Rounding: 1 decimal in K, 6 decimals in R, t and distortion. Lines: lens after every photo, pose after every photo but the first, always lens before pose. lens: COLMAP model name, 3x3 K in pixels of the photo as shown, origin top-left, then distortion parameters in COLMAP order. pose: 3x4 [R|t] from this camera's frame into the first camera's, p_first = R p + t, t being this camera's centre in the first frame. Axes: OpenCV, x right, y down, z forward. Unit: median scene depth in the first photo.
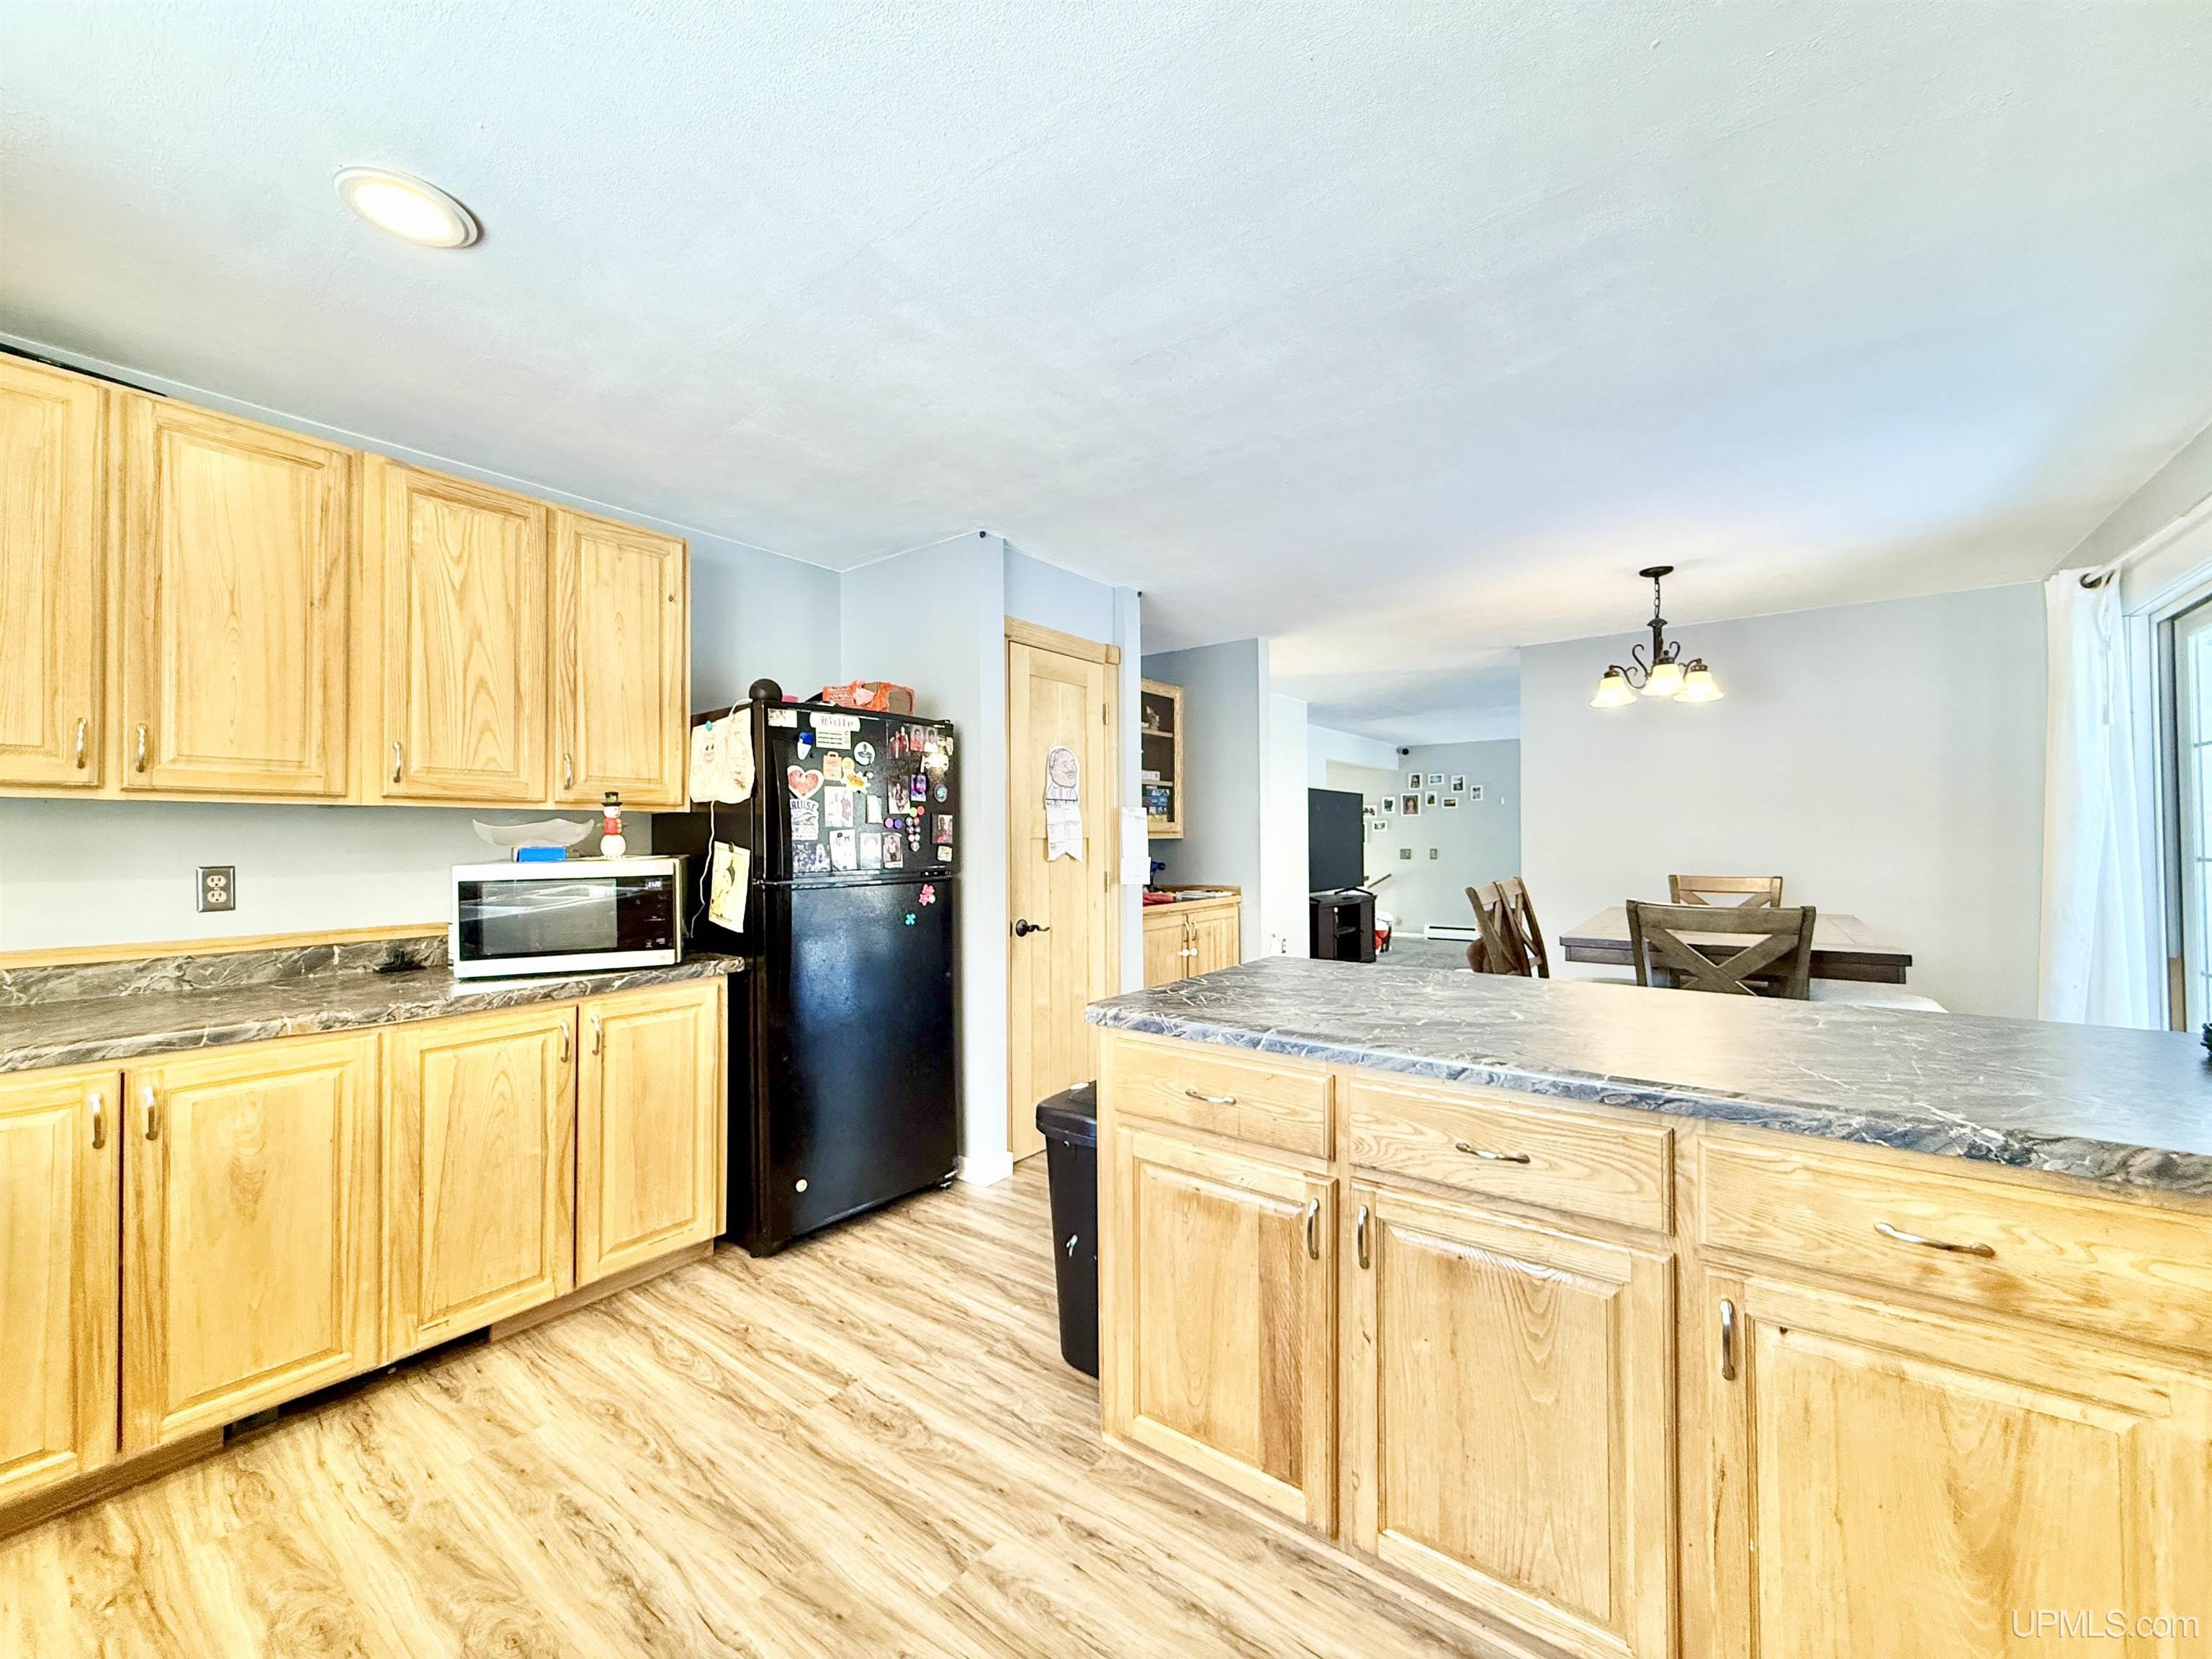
lens RADIAL K [[880.2, 0, 1099.6], [0, 880.2, 826.4], [0, 0, 1]] dist [0.000452, -0.000346]
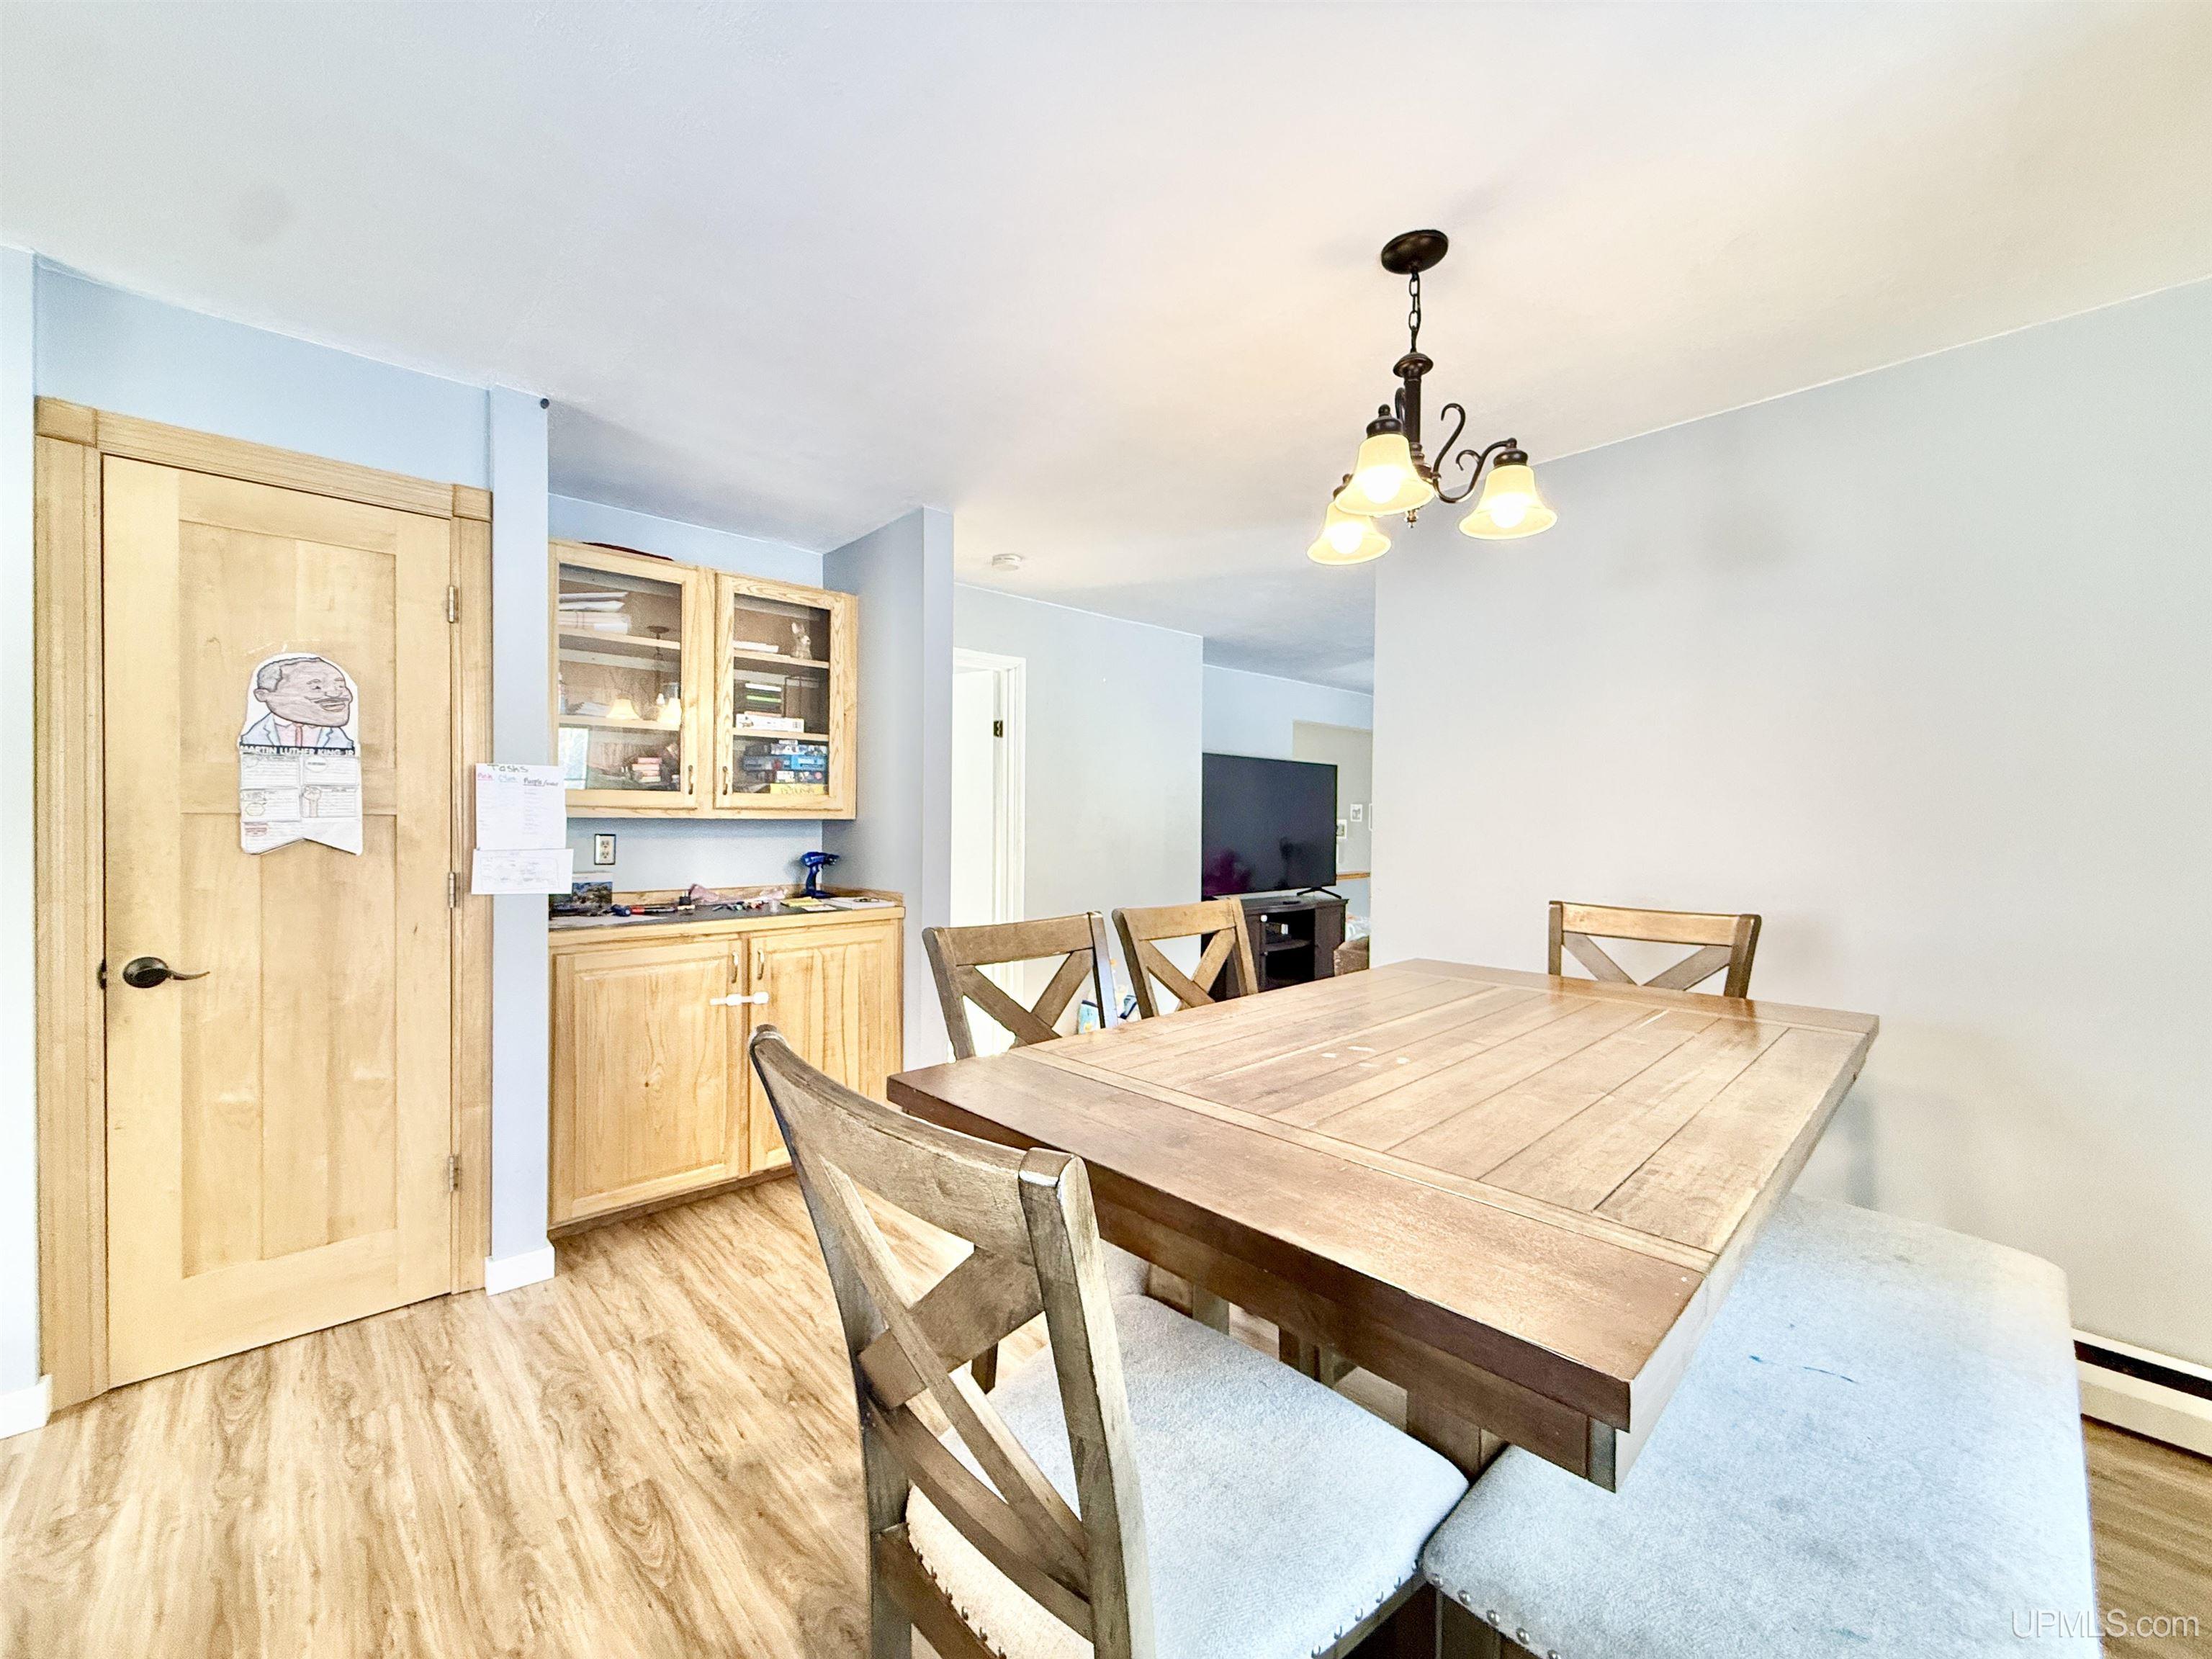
lens RADIAL K [[880.2, 0, 1108.8], [0, 880.2, 830.3], [0, 0, 1]] dist [0.000452, -0.000346]
pose [[0.984427, 0.014286, -0.175211, 0.420241], [-0.009808, 0.999603, 0.026397, 0.002534], [0.175518, -0.024268, 0.984177, 0.382272]]
